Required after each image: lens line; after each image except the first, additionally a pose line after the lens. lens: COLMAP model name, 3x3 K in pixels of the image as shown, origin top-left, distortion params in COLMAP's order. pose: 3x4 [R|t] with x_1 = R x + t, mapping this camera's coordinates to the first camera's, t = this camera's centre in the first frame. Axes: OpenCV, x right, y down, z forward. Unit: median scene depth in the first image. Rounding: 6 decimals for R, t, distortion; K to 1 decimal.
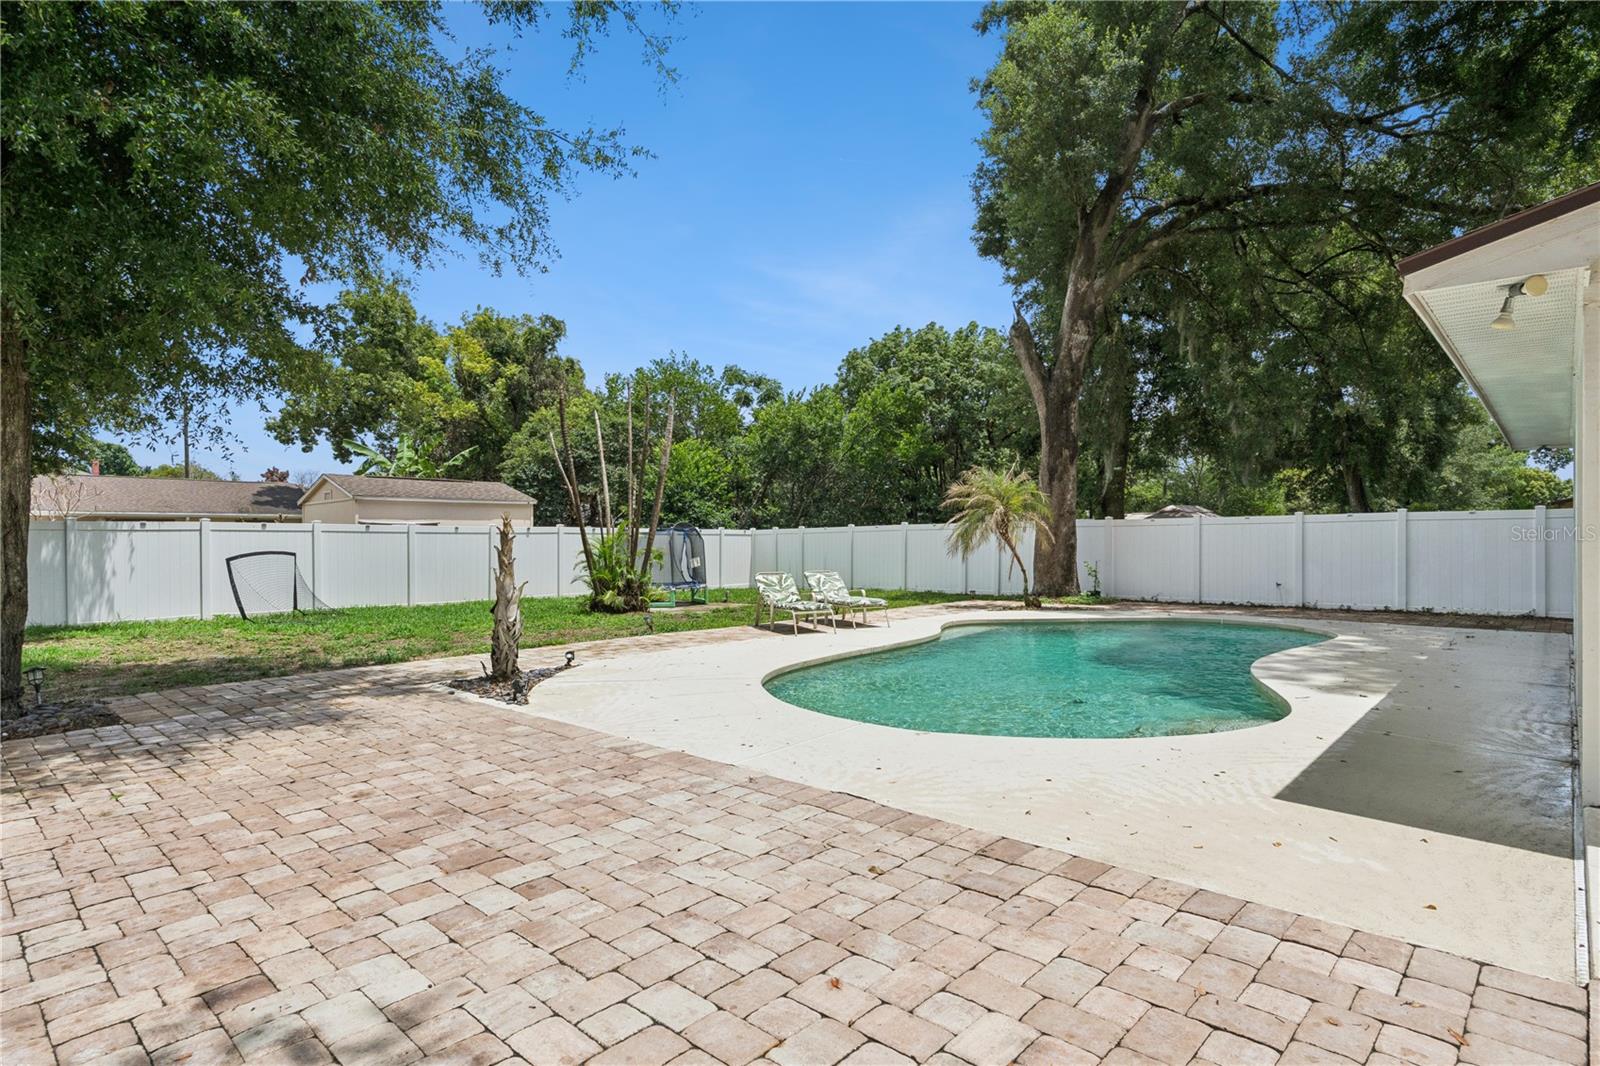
lens RADIAL K [[807.1, 0, 800.0], [0, 807.1, 533.0], [0, 0, 1]] dist [-0.000037, 0.000154]
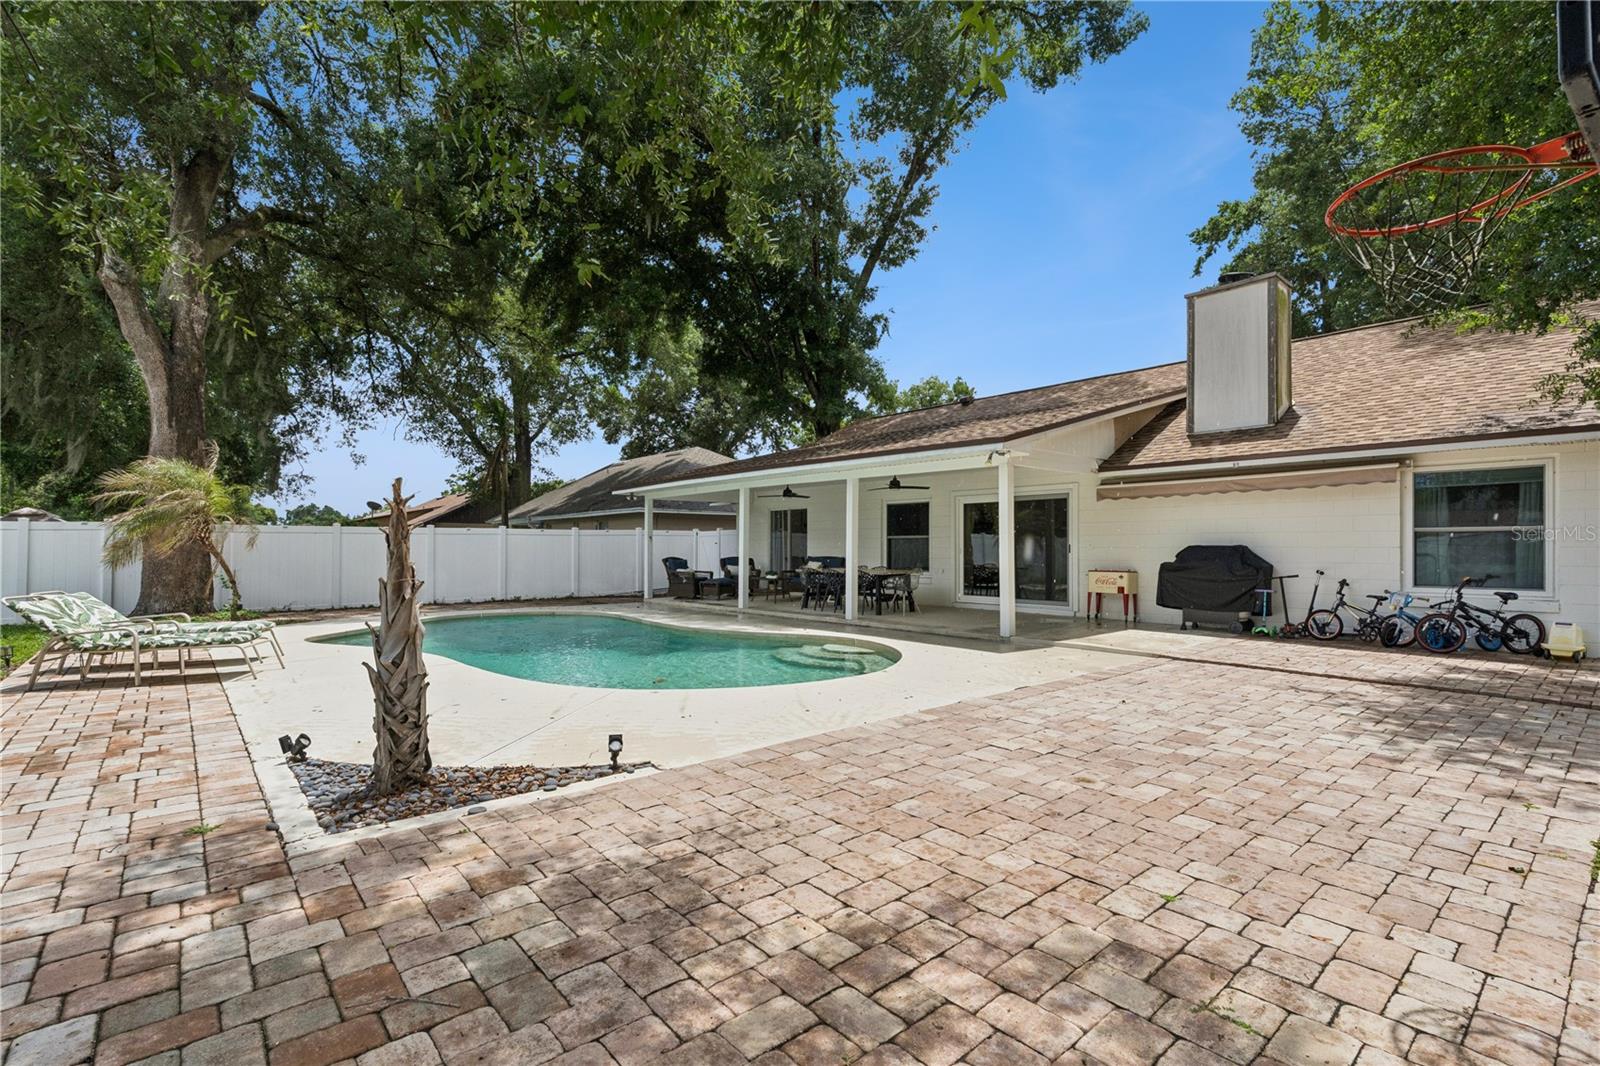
lens RADIAL K [[723.5, 0, 805.9], [0, 723.5, 530.6], [0, 0, 1]] dist [-0.002950, -0.000755]
pose [[0.138656, 0.030170, 0.989881, -0.505357], [-0.006503, 0.999542, -0.029554, 0.013853], [-0.990319, -0.002340, 0.138789, 0.412224]]
